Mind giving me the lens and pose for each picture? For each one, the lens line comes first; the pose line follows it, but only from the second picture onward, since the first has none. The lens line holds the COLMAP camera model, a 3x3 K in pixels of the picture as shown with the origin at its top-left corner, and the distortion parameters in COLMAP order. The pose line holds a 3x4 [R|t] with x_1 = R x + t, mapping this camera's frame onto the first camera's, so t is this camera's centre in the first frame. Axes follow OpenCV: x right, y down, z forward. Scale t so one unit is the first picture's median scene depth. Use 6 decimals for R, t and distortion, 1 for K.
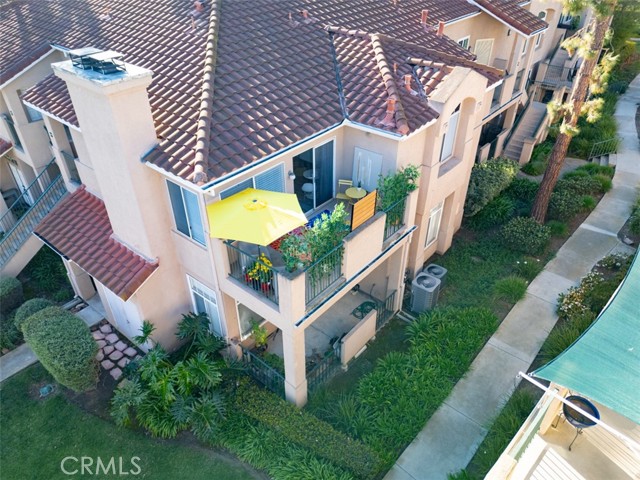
lens RADIAL K [[457.5, 0, 319.0], [0, 457.5, 240.7], [0, 0, 1]] dist [0.038077, -0.007021]
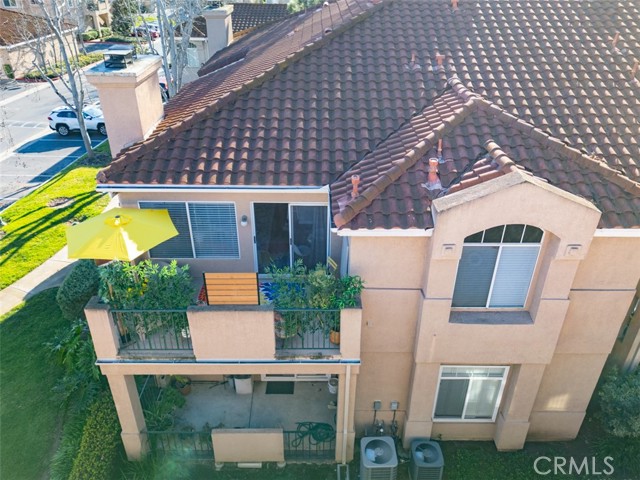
lens RADIAL K [[490.1, 0, 322.6], [0, 490.1, 237.7], [0, 0, 1]] dist [0.046739, -0.043900]
pose [[0.649237, 0.391989, -0.651795, 0.606214], [-0.450667, 0.888588, 0.085498, -0.244331], [0.612692, 0.238234, 0.753560, 0.379645]]
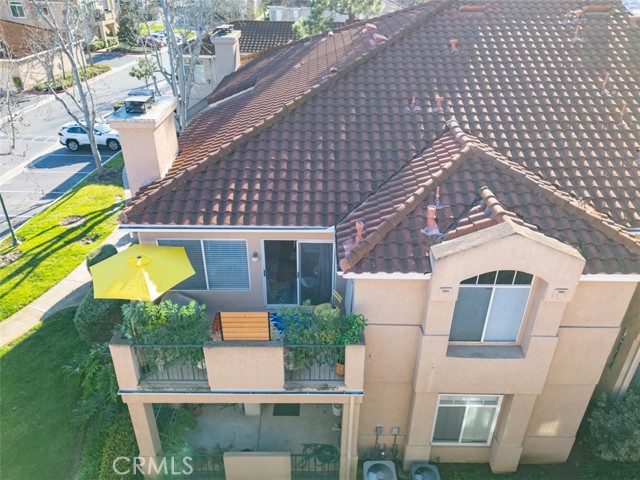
lens RADIAL K [[490.1, 0, 322.8], [0, 490.1, 237.5], [0, 0, 1]] dist [0.046739, -0.043900]
pose [[0.645912, 0.391888, -0.655150, 0.614949], [-0.453907, 0.887160, 0.083162, -0.301430], [0.613813, 0.243662, 0.750908, 0.315319]]
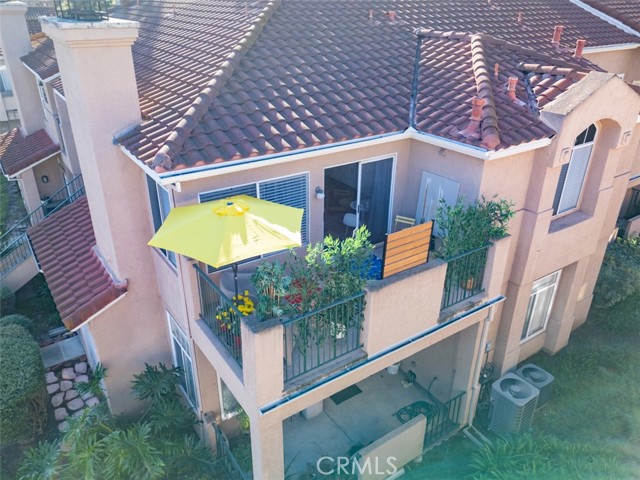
lens RADIAL K [[490.1, 0, 317.6], [0, 490.1, 239.9], [0, 0, 1]] dist [0.046739, -0.043900]
pose [[0.963036, 0.129087, -0.236428, 0.117744], [-0.164866, 0.976565, -0.138351, 0.030829], [0.213028, 0.172216, 0.961749, 0.264155]]
